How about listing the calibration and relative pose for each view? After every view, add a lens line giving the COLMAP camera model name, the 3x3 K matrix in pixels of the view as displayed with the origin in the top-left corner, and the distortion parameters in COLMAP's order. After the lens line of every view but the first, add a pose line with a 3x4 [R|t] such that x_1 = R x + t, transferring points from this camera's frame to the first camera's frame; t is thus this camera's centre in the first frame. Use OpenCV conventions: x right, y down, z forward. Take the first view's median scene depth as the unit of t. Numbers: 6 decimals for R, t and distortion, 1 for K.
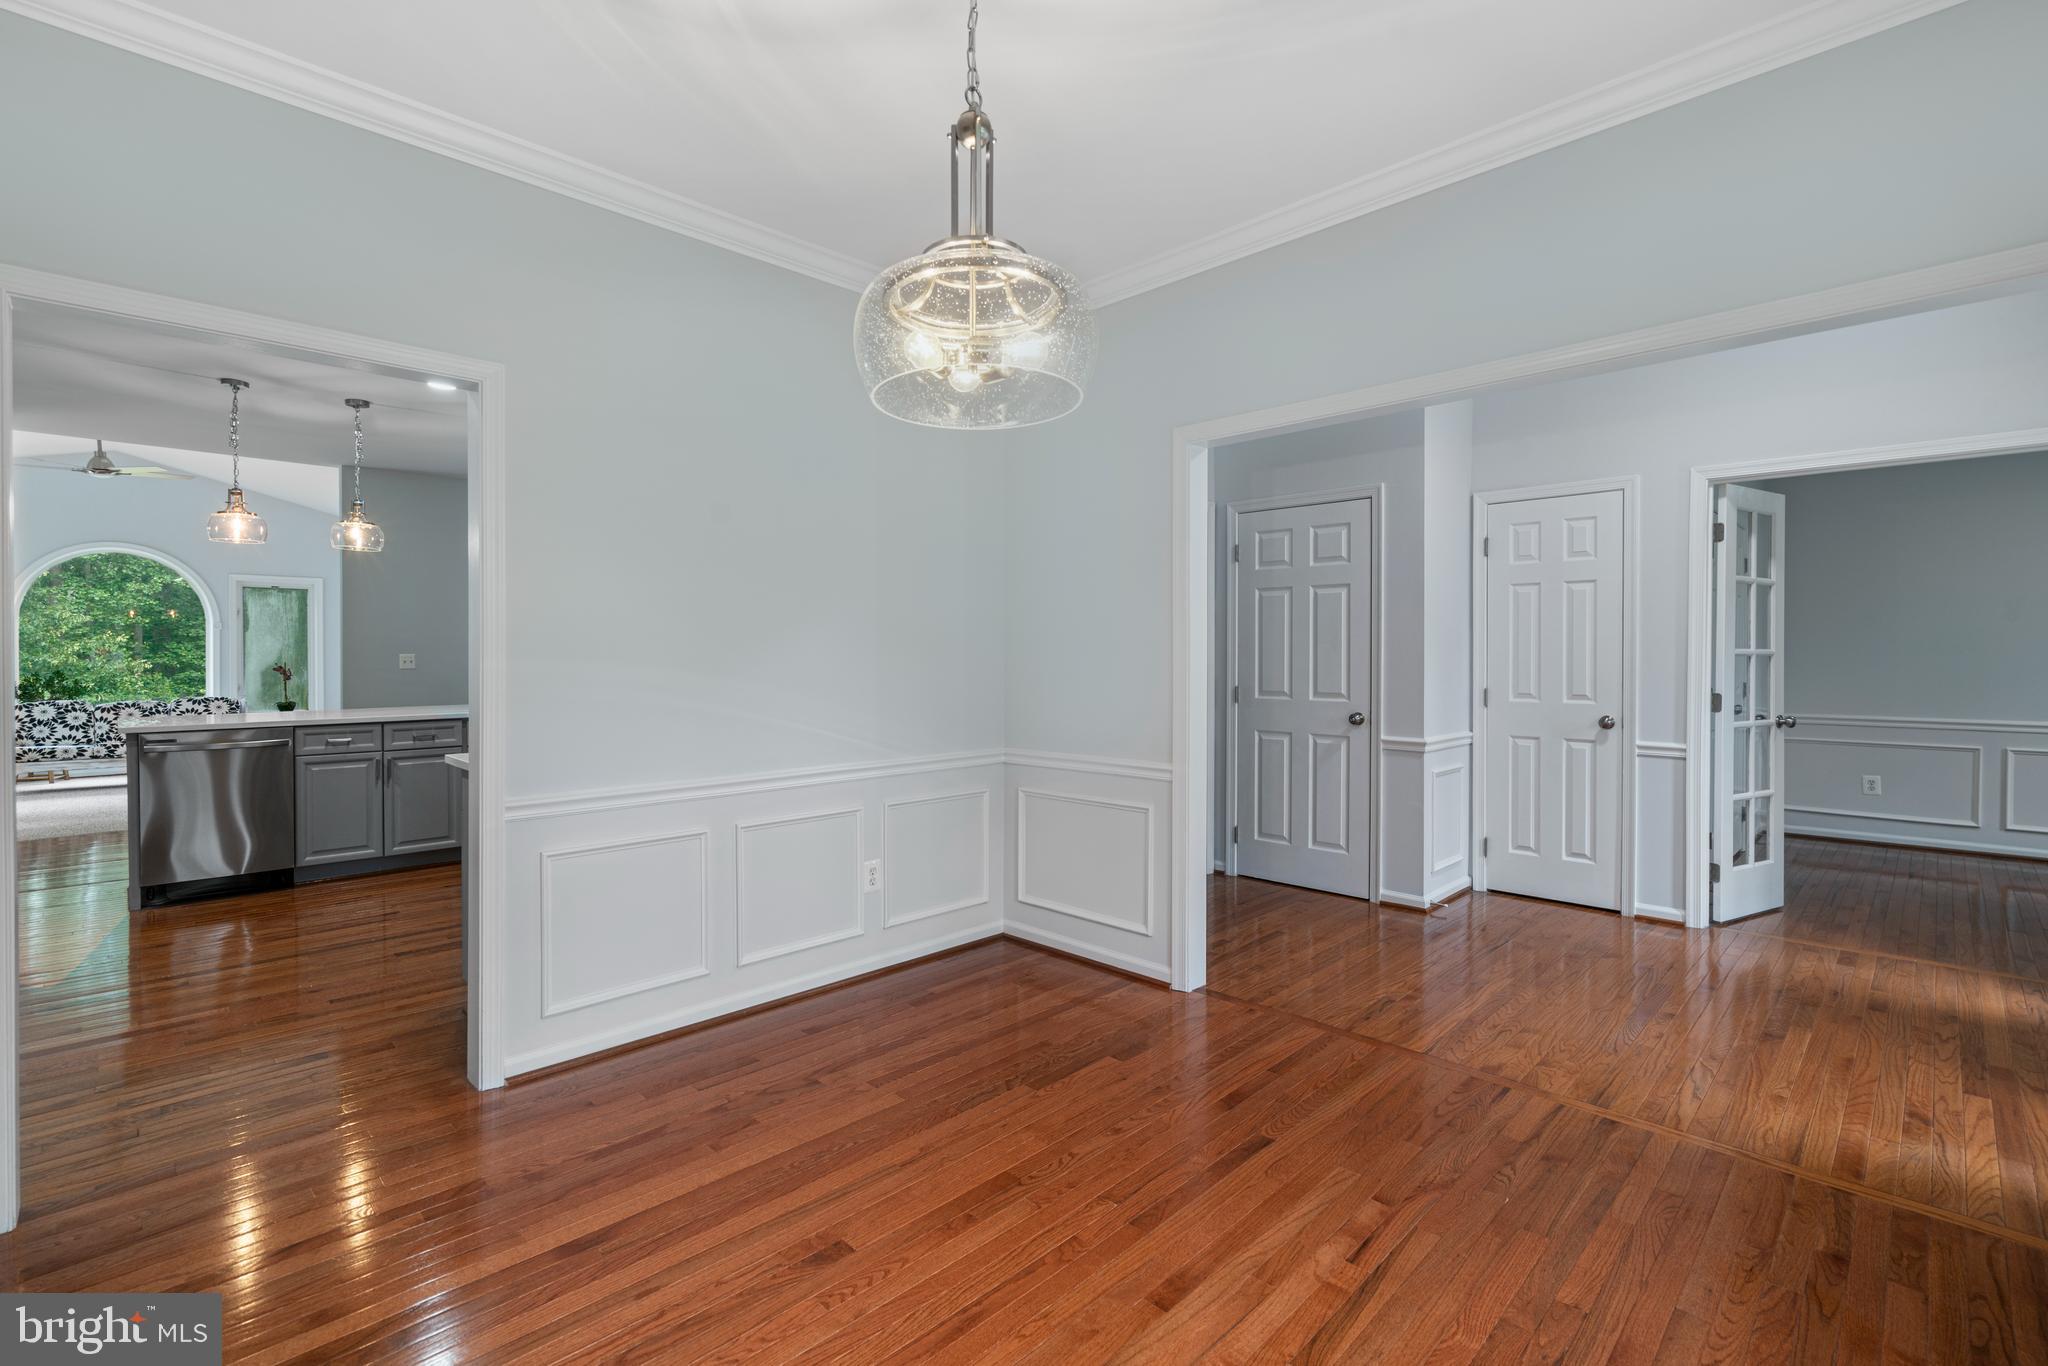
lens RADIAL K [[939.4, 0, 1021.7], [0, 939.4, 663.3], [0, 0, 1]] dist [-0.003001, 0.000261]
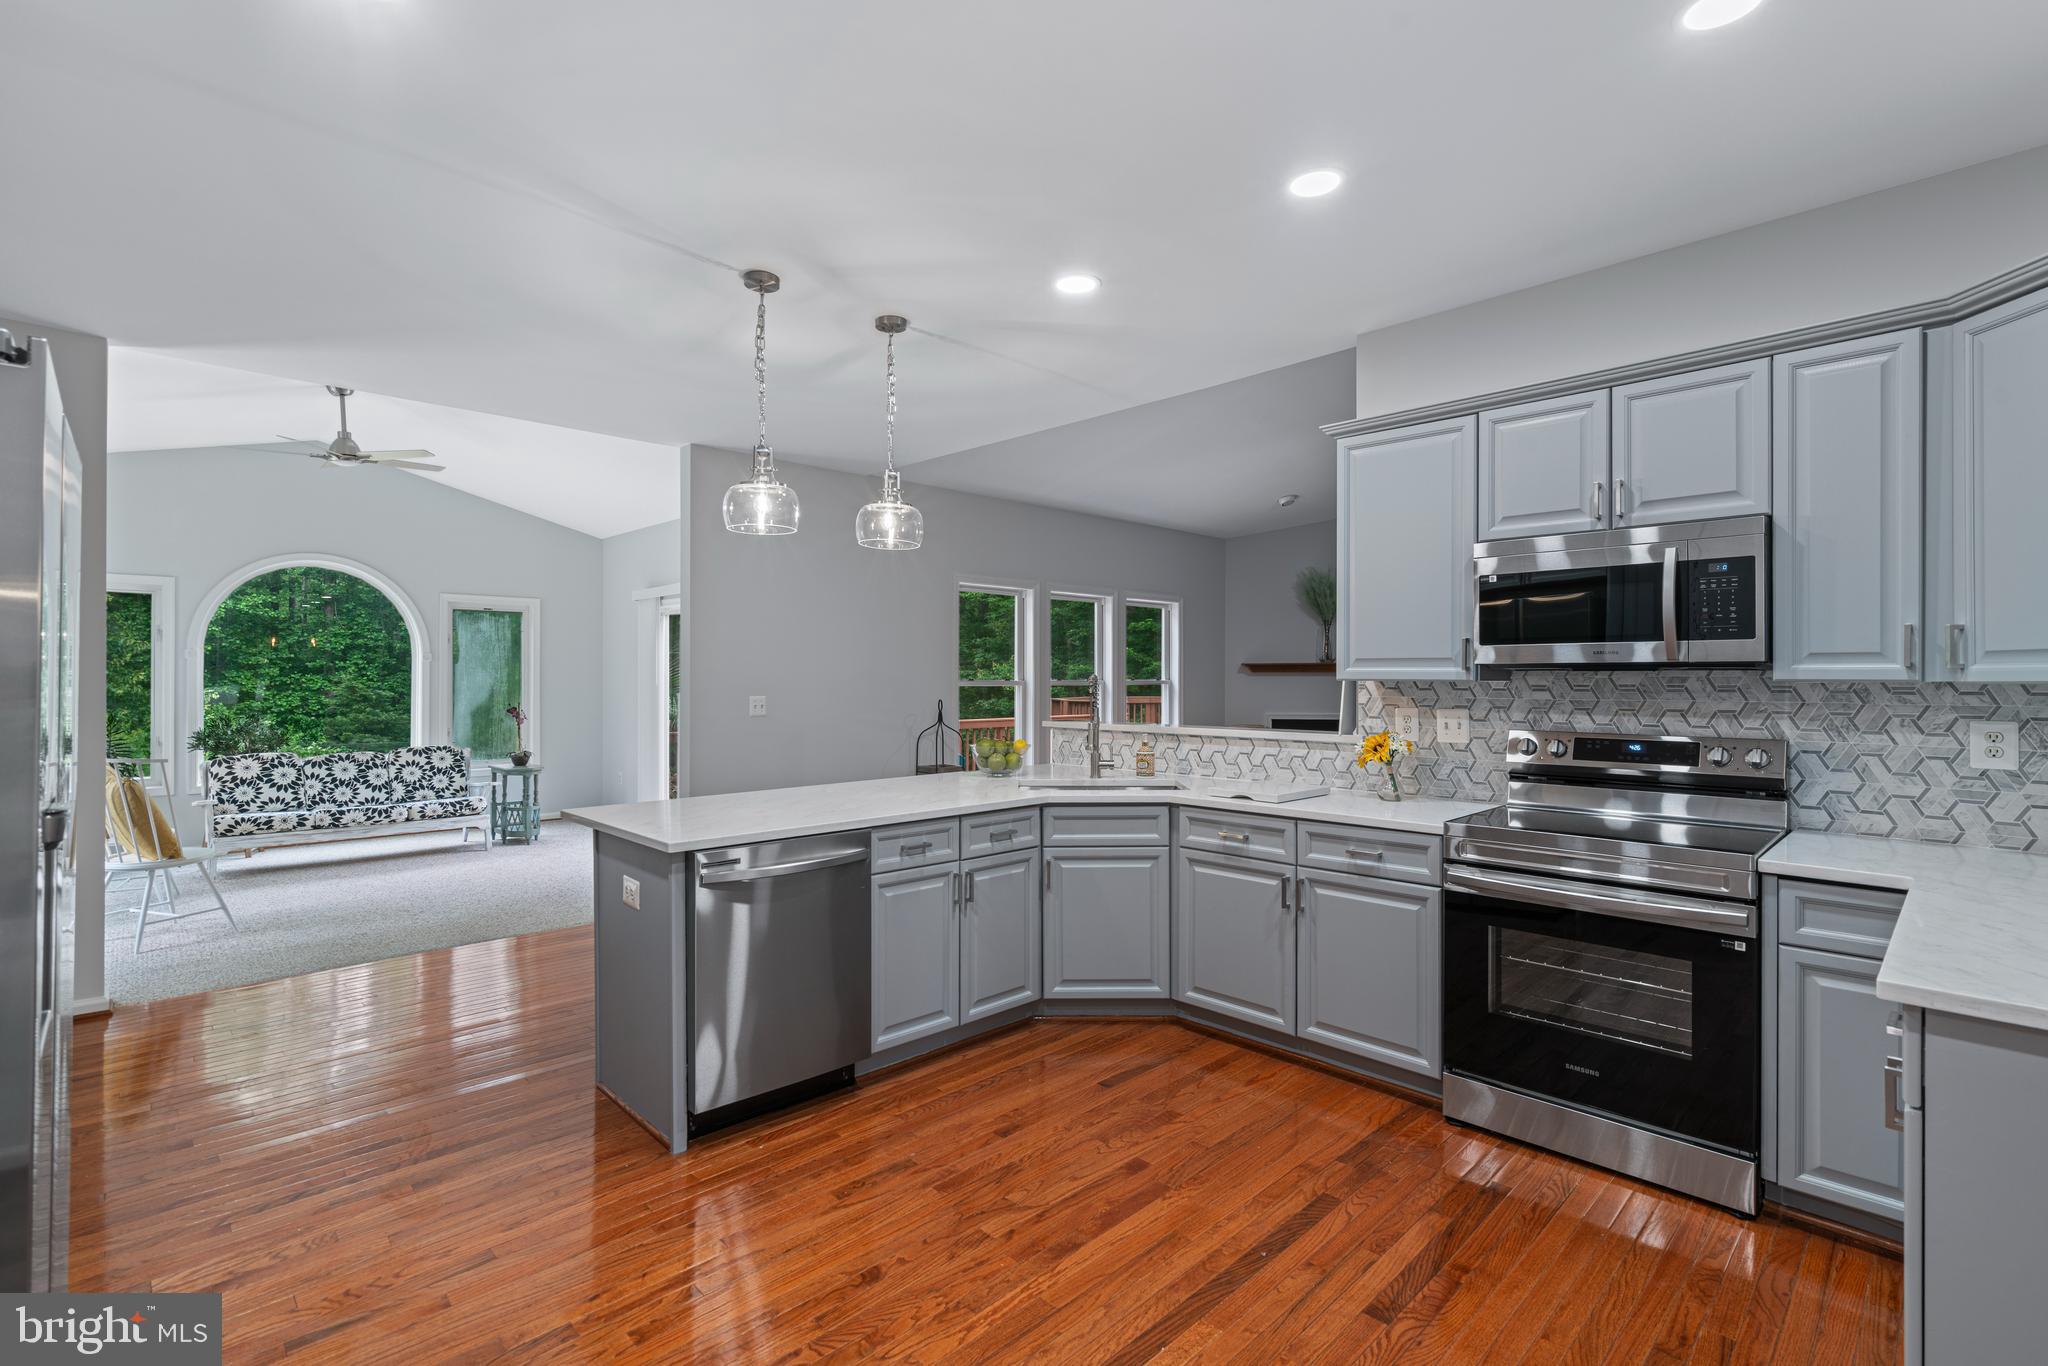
lens RADIAL K [[939.4, 0, 1012.5], [0, 939.4, 673.2], [0, 0, 1]] dist [-0.003001, 0.000261]
pose [[0.999914, 0.000331, -0.013092, -0.395287], [-0.000574, 0.999827, -0.018618, -0.013116], [0.013084, 0.018624, 0.999741, 0.223841]]
